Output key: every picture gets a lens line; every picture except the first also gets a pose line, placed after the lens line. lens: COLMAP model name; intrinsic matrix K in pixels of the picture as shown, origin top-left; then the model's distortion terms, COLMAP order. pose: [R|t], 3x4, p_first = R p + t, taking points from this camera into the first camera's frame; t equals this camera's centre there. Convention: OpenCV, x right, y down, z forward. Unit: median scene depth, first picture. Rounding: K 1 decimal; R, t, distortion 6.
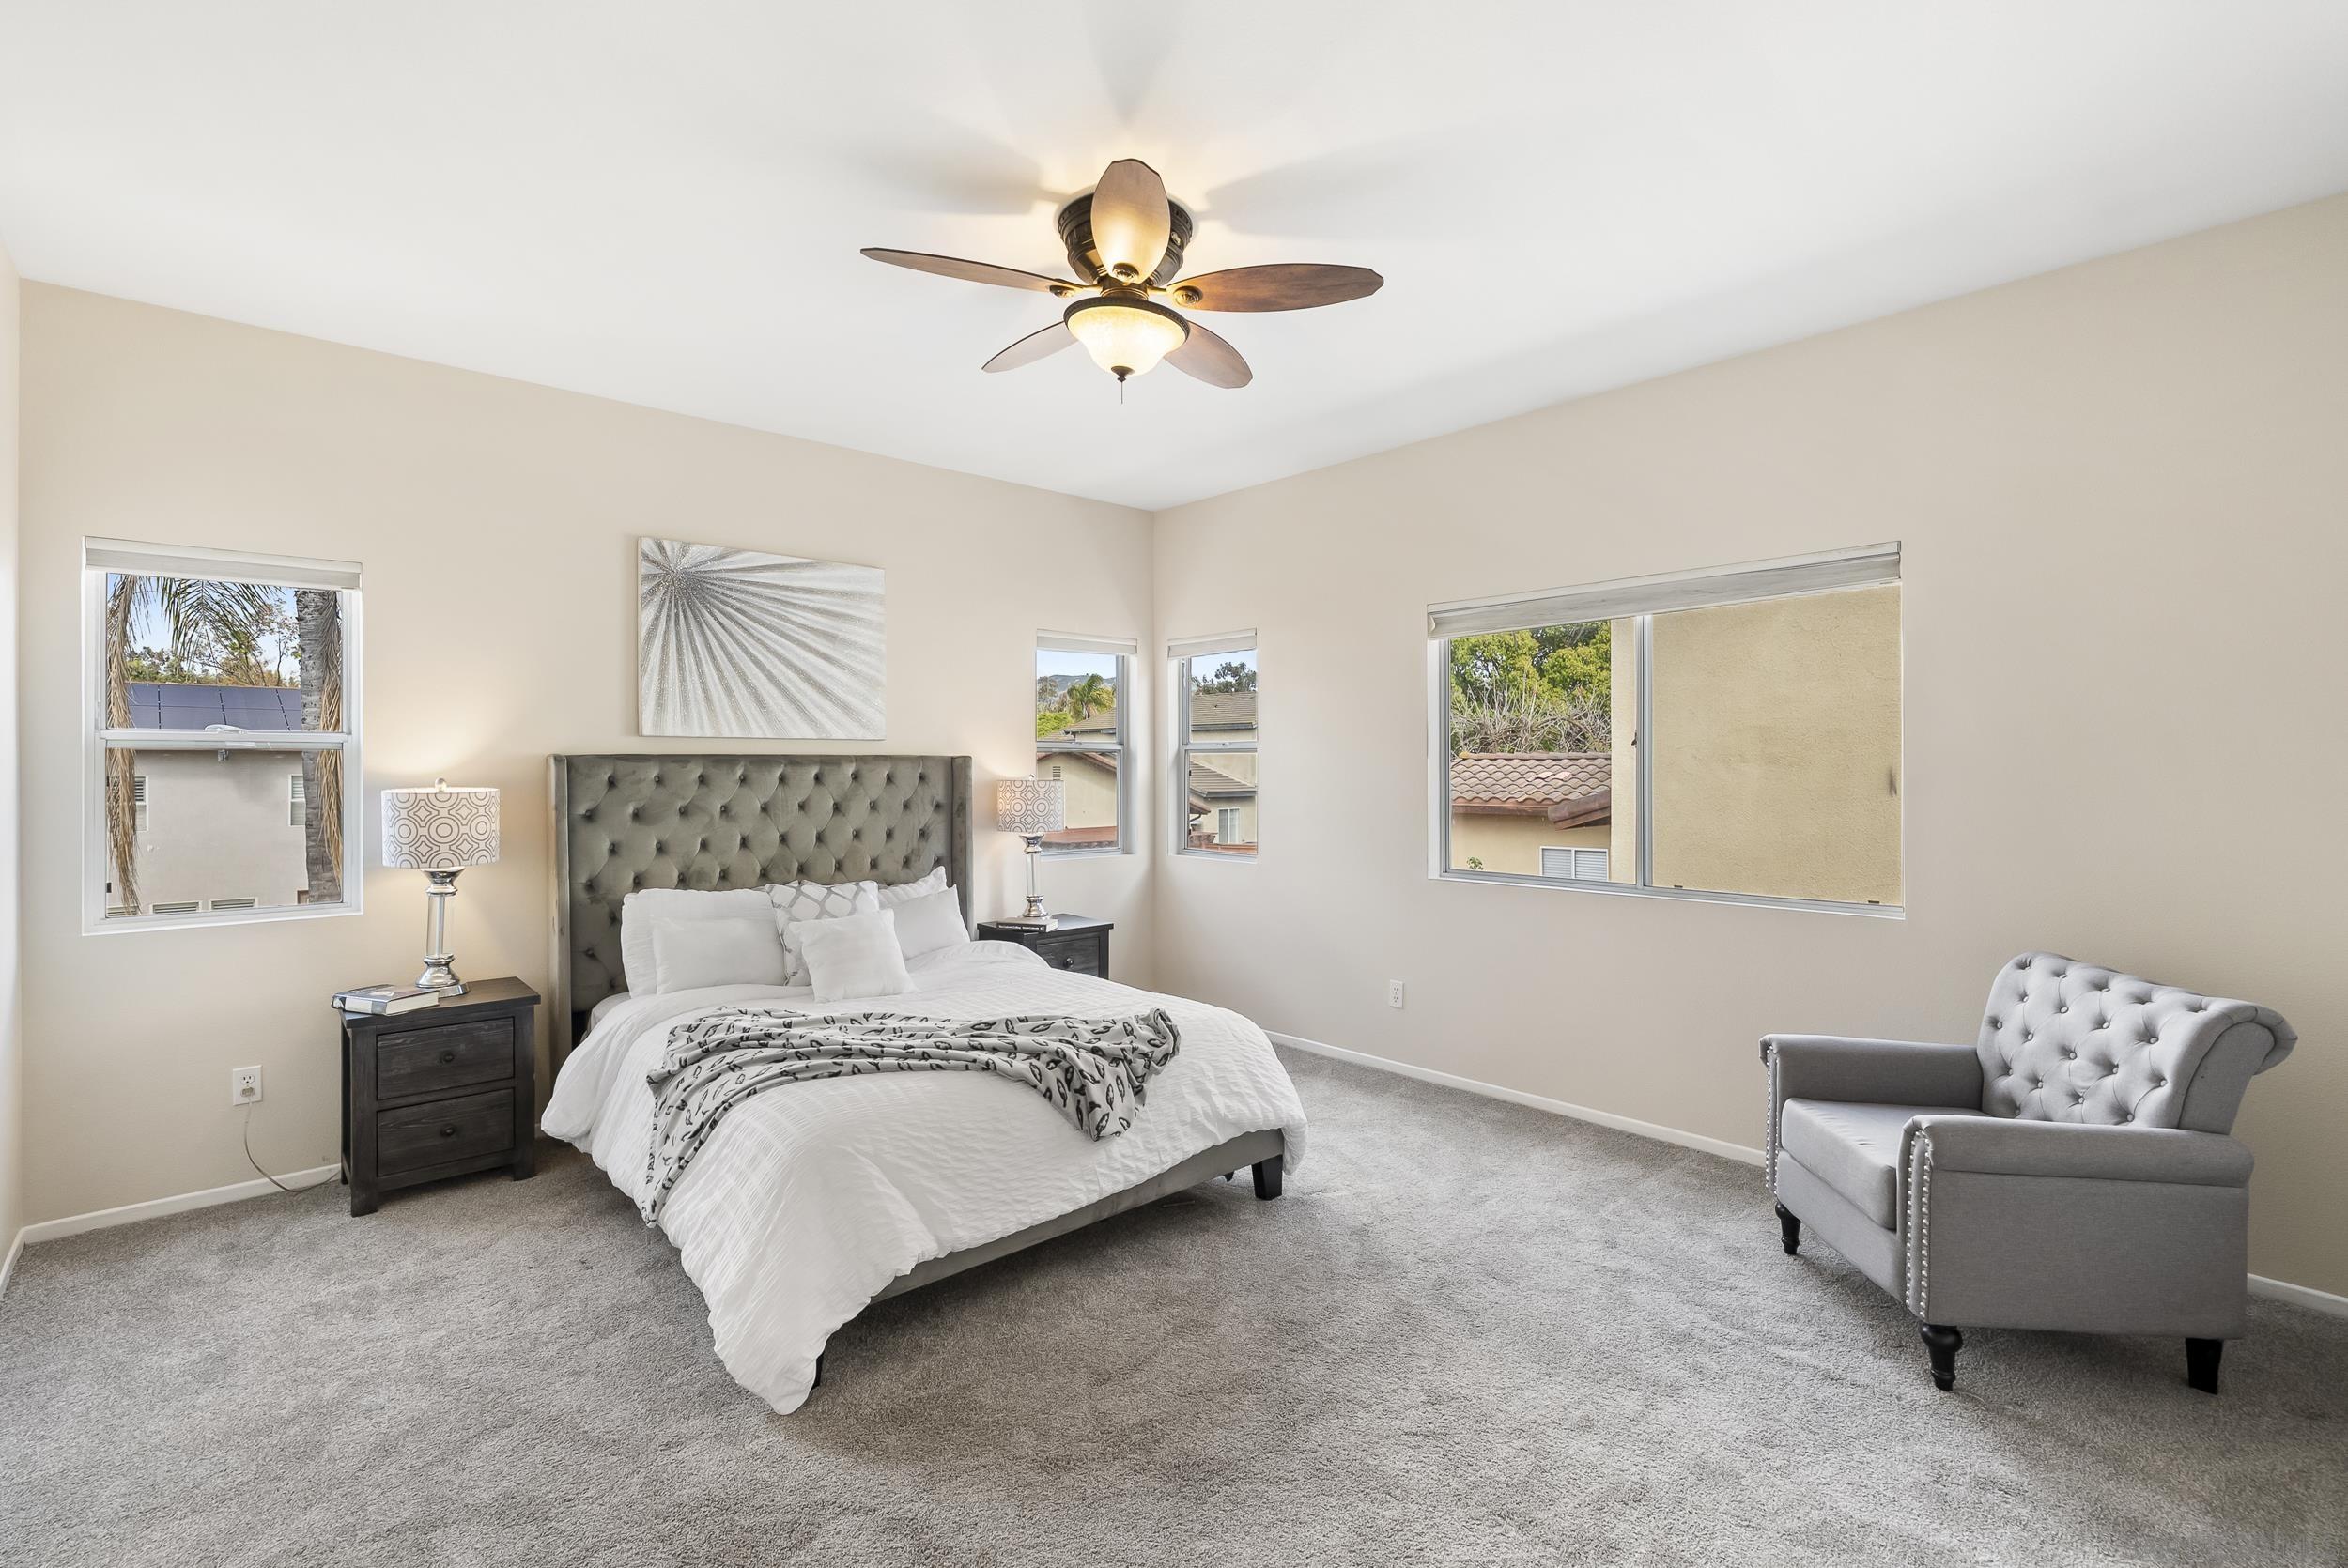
lens RADIAL K [[1069.7, 0, 1173.0], [0, 1069.7, 775.9], [0, 0, 1]] dist [-0.002611, 0.000407]
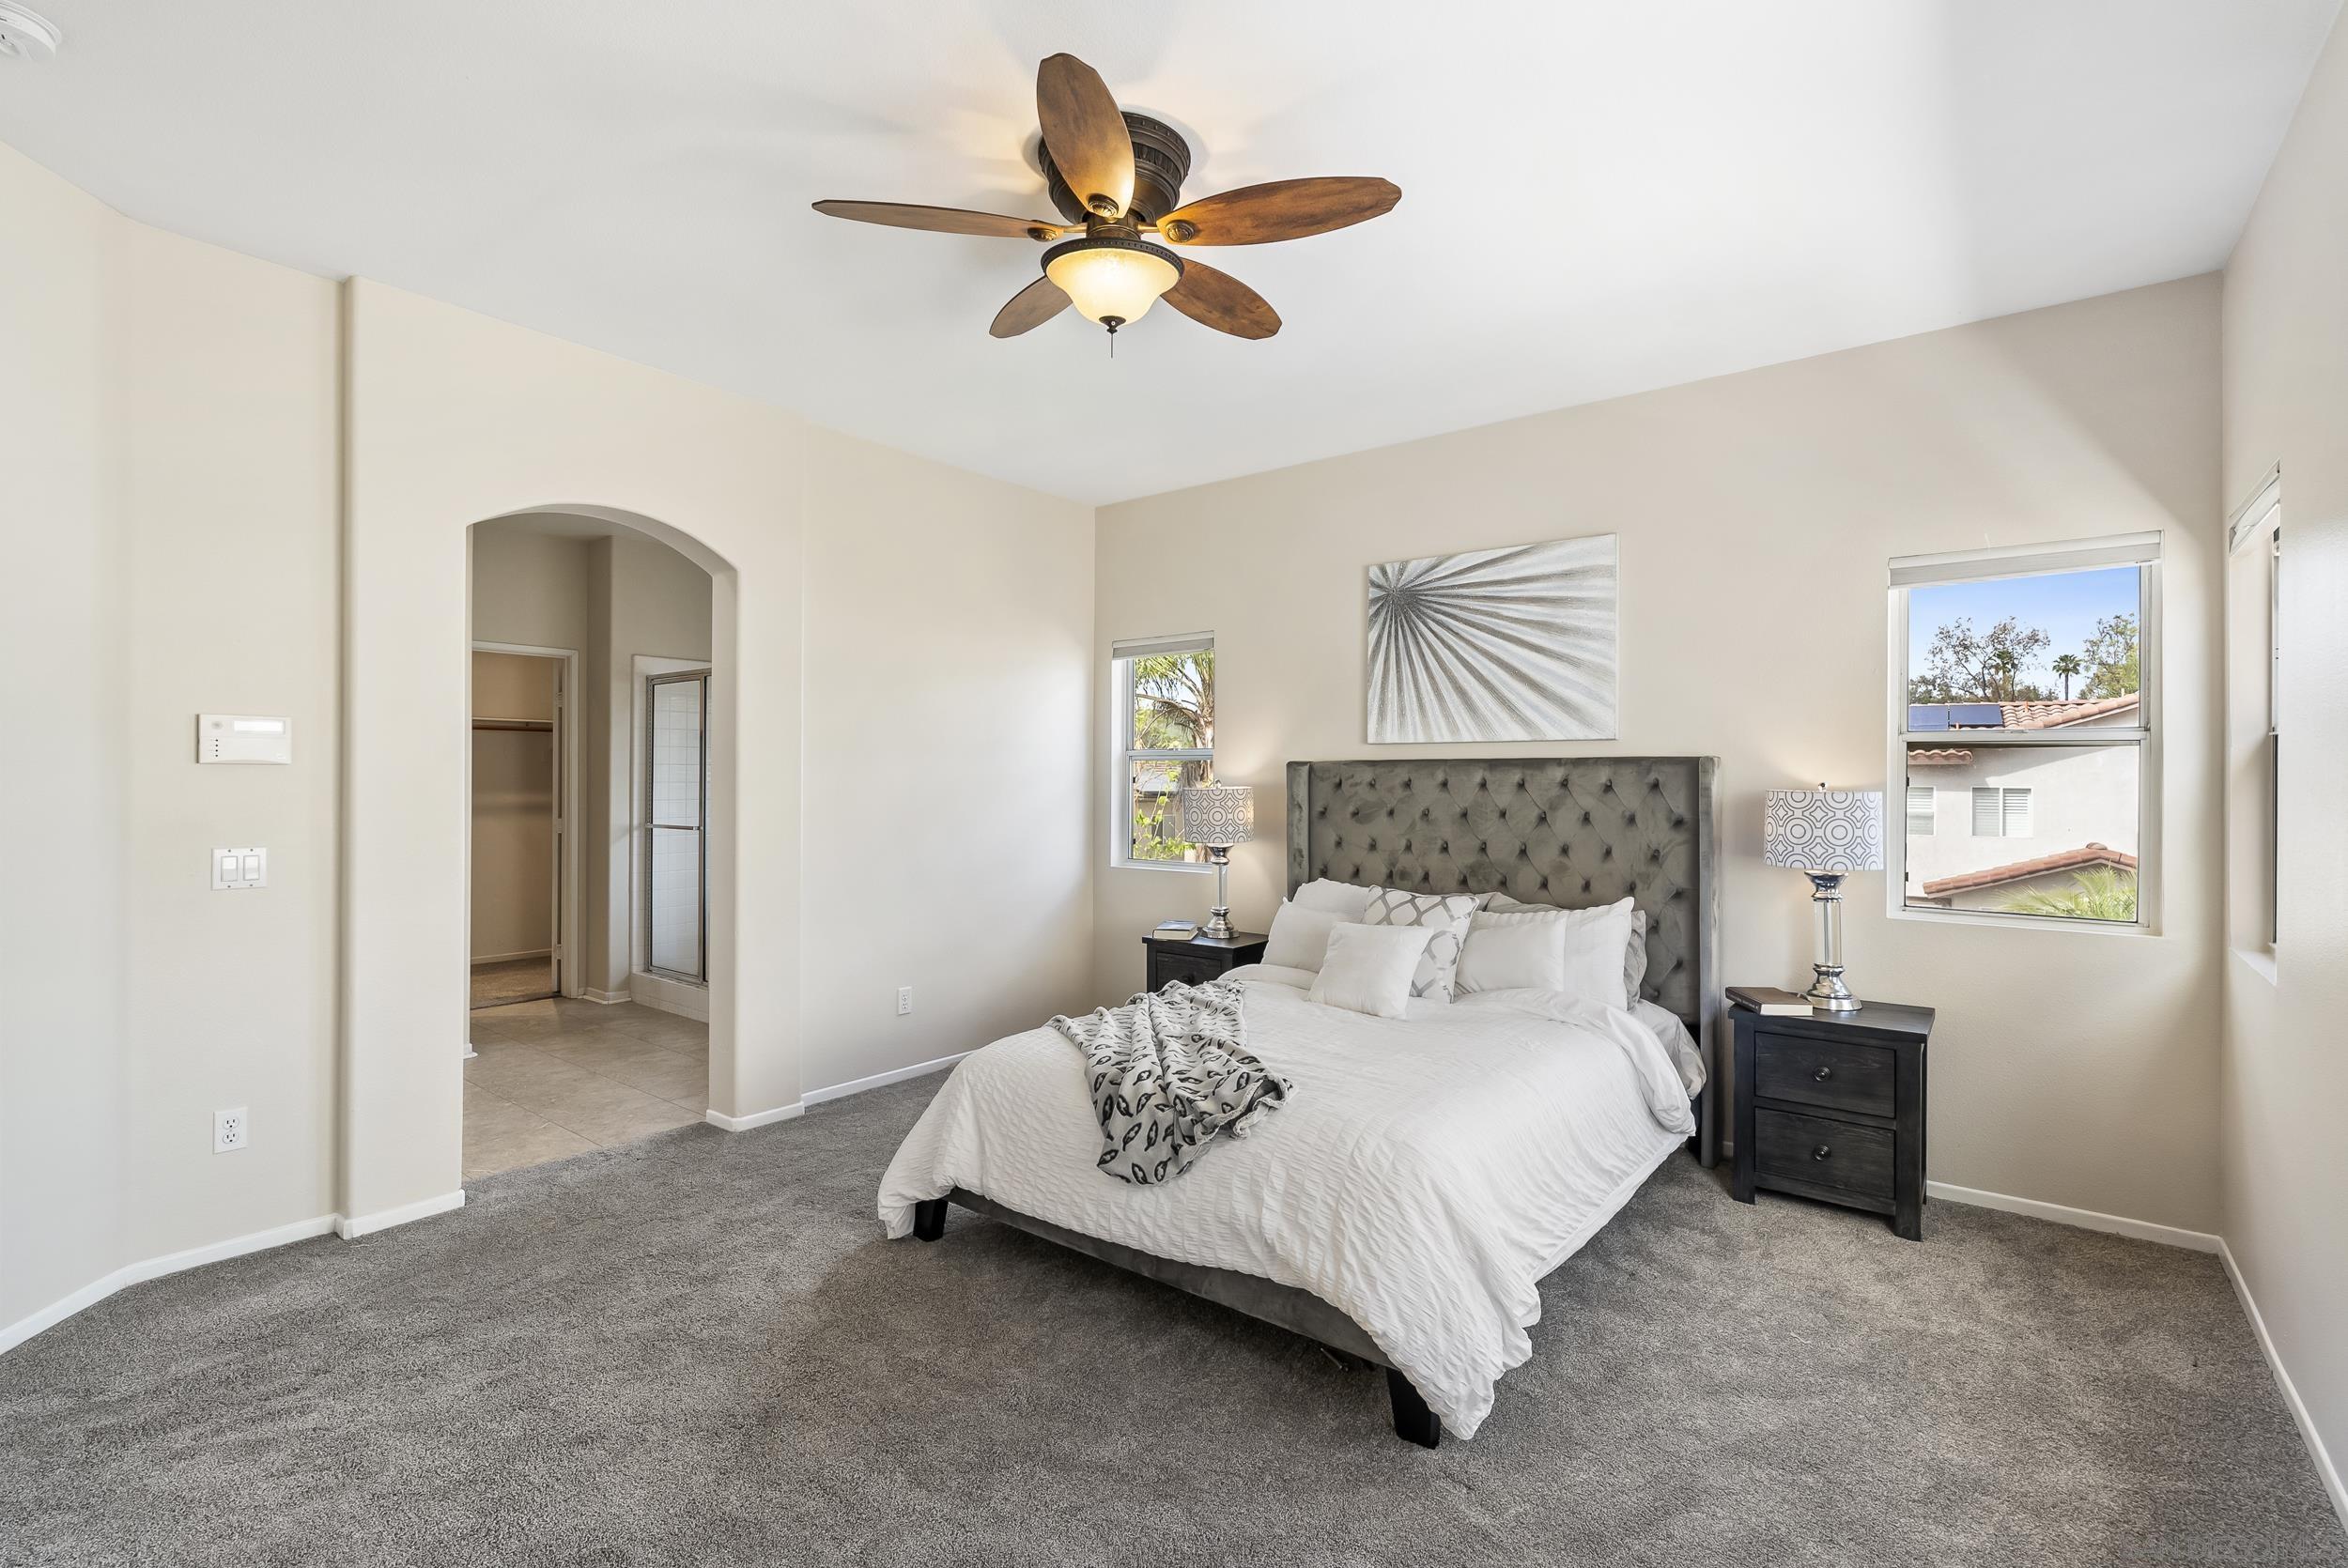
lens RADIAL K [[1069.7, 0, 1177.2], [0, 1069.7, 777.2], [0, 0, 1]] dist [-0.002611, 0.000407]
pose [[0.171815, 0.001583, -0.985128, 0.546521], [-0.014542, 0.999894, -0.000929, 0.001343], [0.985022, 0.014485, 0.171820, 0.585250]]
